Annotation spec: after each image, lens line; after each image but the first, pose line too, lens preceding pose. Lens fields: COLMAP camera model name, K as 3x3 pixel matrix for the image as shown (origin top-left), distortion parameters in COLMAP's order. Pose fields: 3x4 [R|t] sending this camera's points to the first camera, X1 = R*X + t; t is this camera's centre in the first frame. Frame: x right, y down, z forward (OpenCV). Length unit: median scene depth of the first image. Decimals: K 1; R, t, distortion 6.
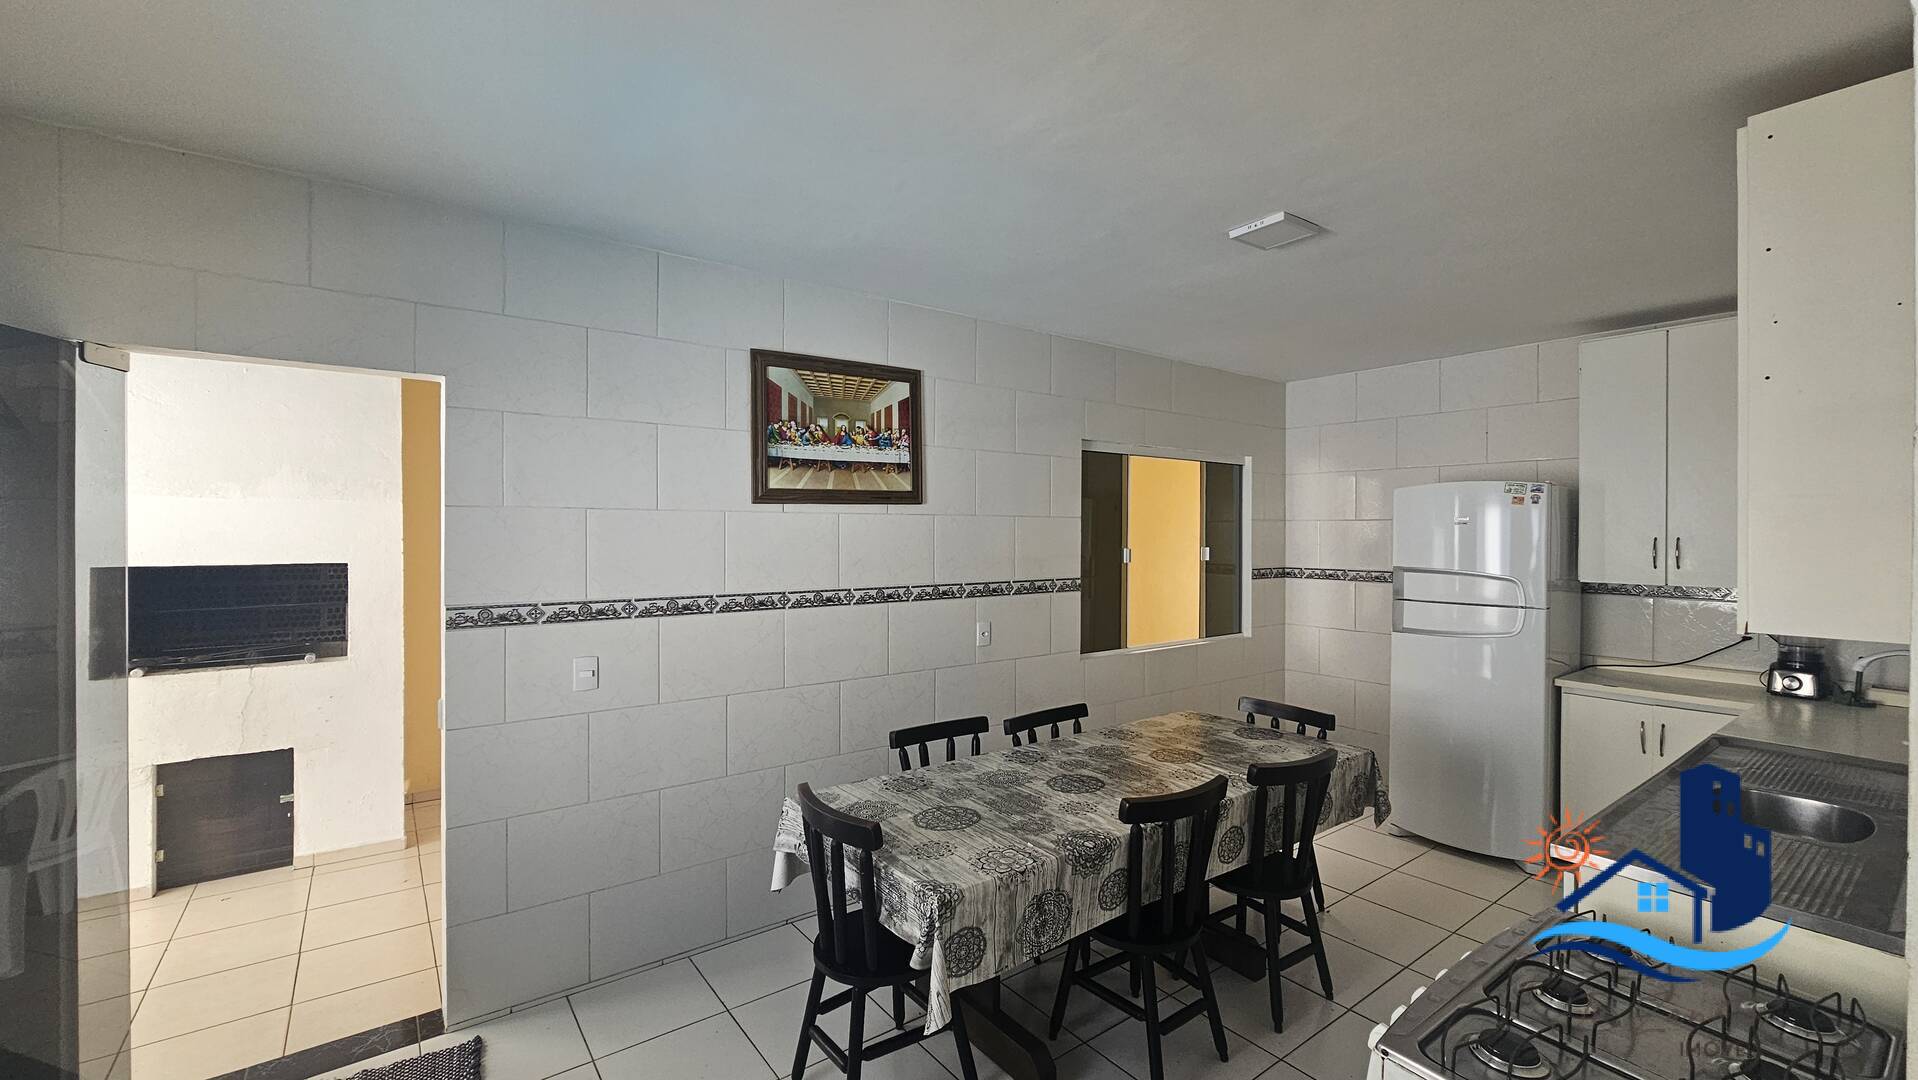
lens RADIAL K [[784.1, 0, 969.8], [0, 784.1, 538.8], [0, 0, 1]] dist [0.000277, 0.000241]
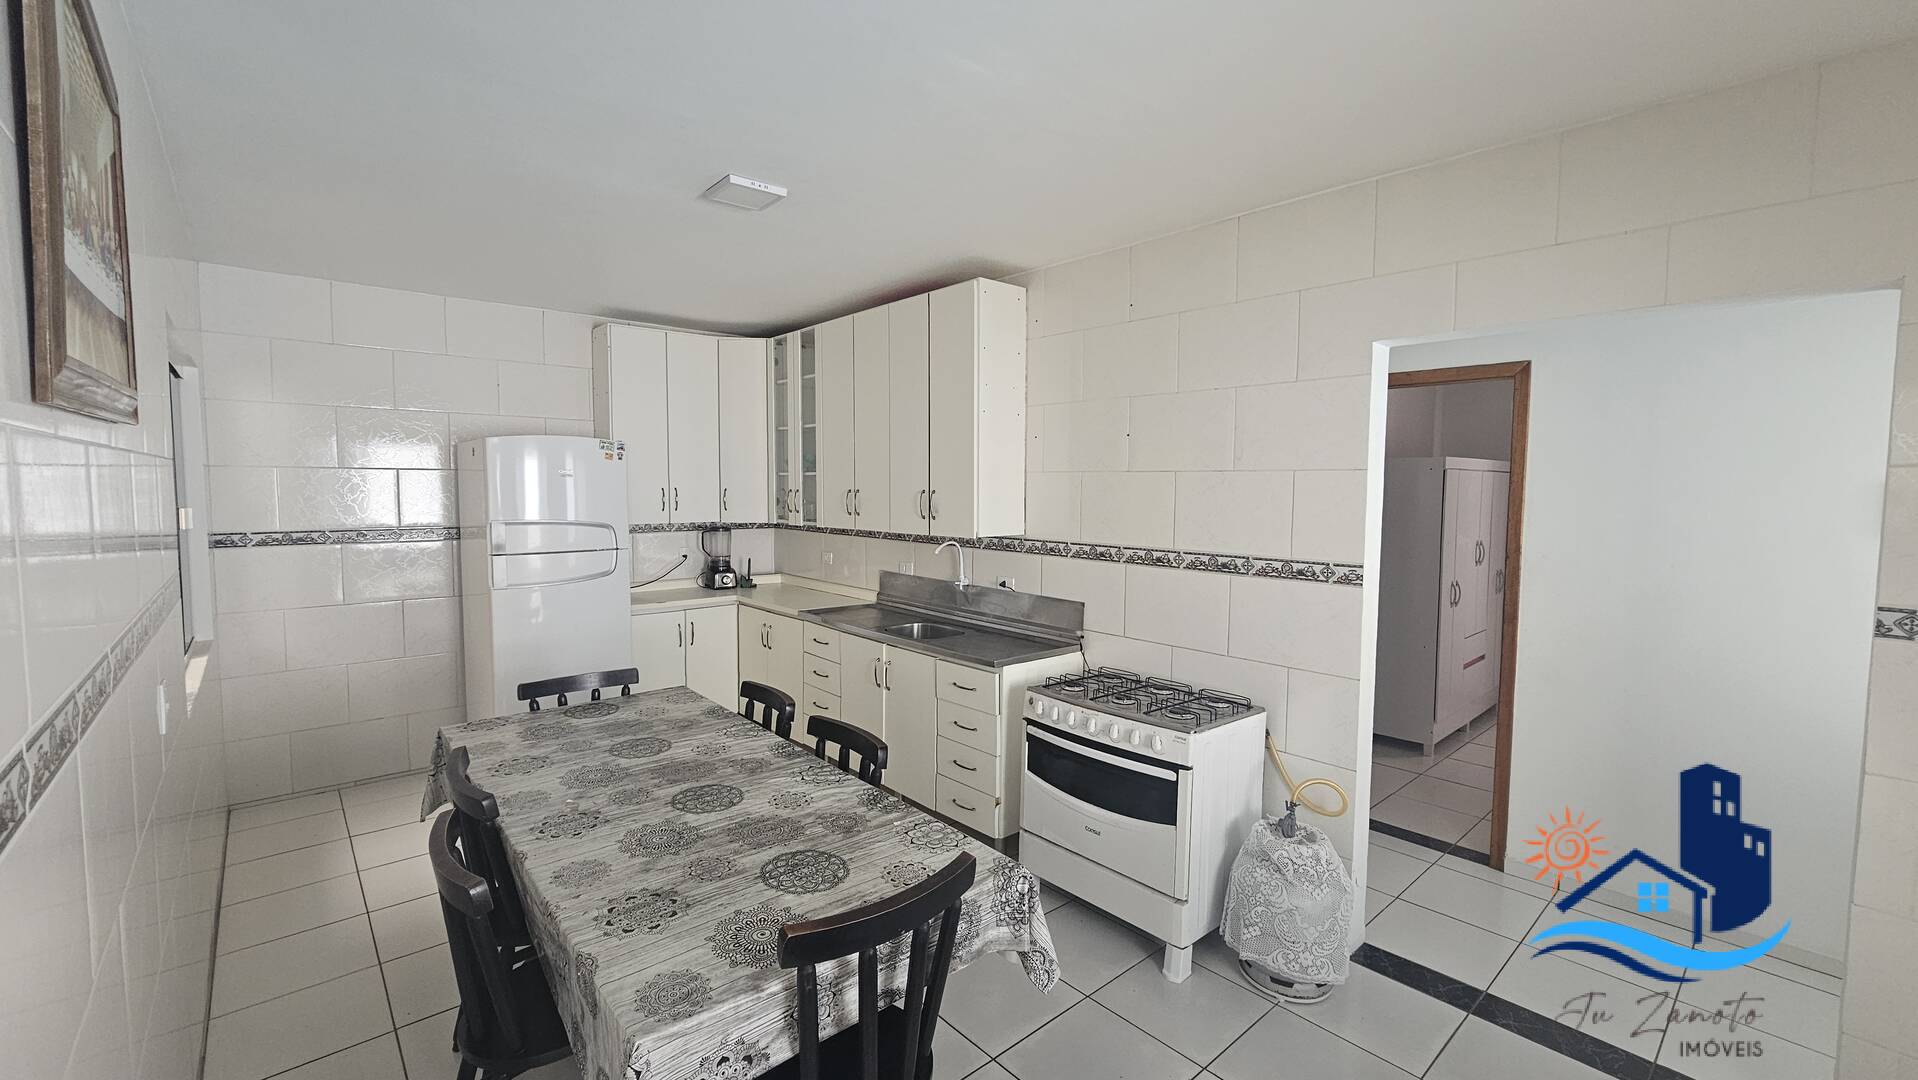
lens RADIAL K [[784.1, 0, 969.8], [0, 784.1, 538.8], [0, 0, 1]] dist [0.000277, 0.000241]
pose [[-0.083817, -0.070319, 0.993997, -0.667814], [0.001770, 0.997495, 0.070716, -0.012388], [-0.996480, 0.007687, -0.083483, 0.786388]]
